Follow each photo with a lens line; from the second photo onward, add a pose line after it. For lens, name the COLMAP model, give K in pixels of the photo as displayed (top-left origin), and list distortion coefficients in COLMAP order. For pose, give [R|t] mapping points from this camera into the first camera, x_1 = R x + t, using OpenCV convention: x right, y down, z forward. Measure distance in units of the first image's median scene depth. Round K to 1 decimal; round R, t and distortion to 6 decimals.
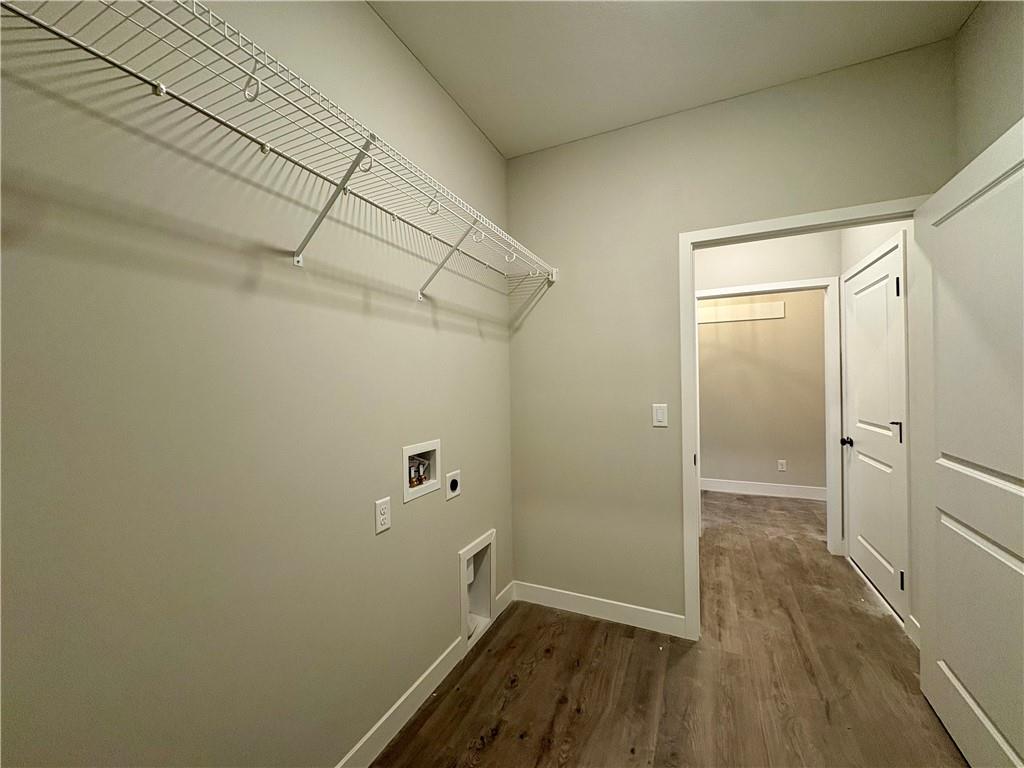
lens RADIAL K [[406.3, 0, 514.8], [0, 406.3, 382.2], [0, 0, 1]] dist [0.000504, -0.000391]
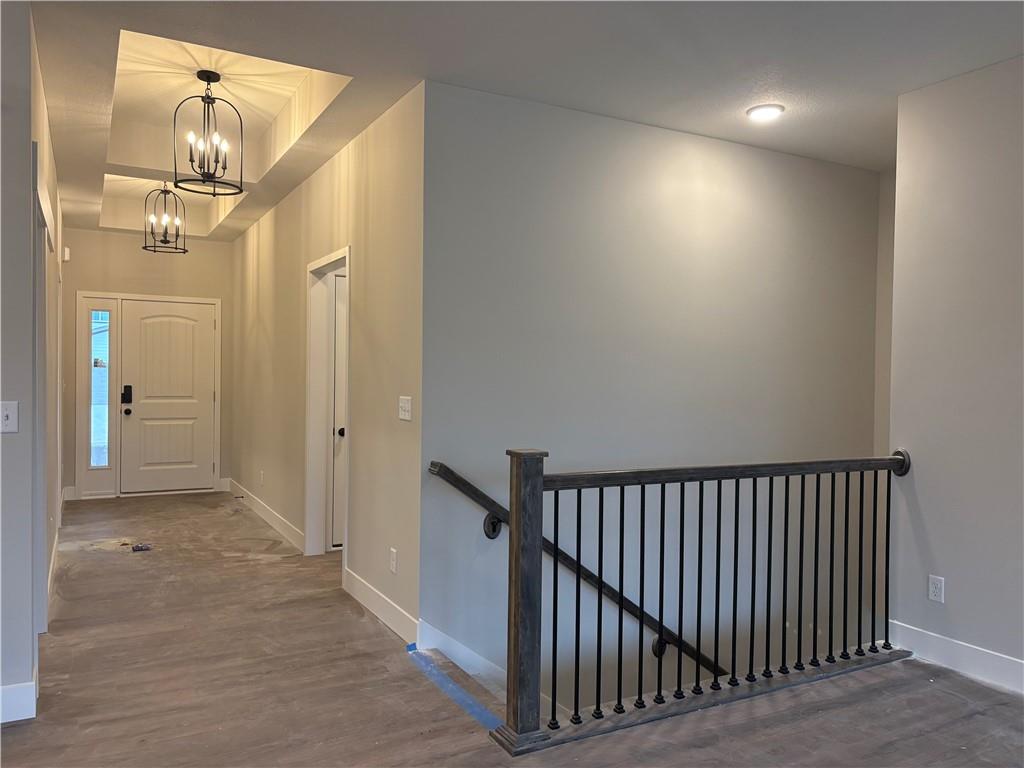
lens RADIAL K [[778.4, 0, 512.0], [0, 778.4, 384.0], [0, 0, 1]] dist [0.035960, -0.034521]
pose [[-0.801296, -0.004782, 0.598249, -0.552160], [-0.000910, 0.999977, 0.006775, 0.006500], [-0.598267, 0.004885, -0.801282, 1.786328]]
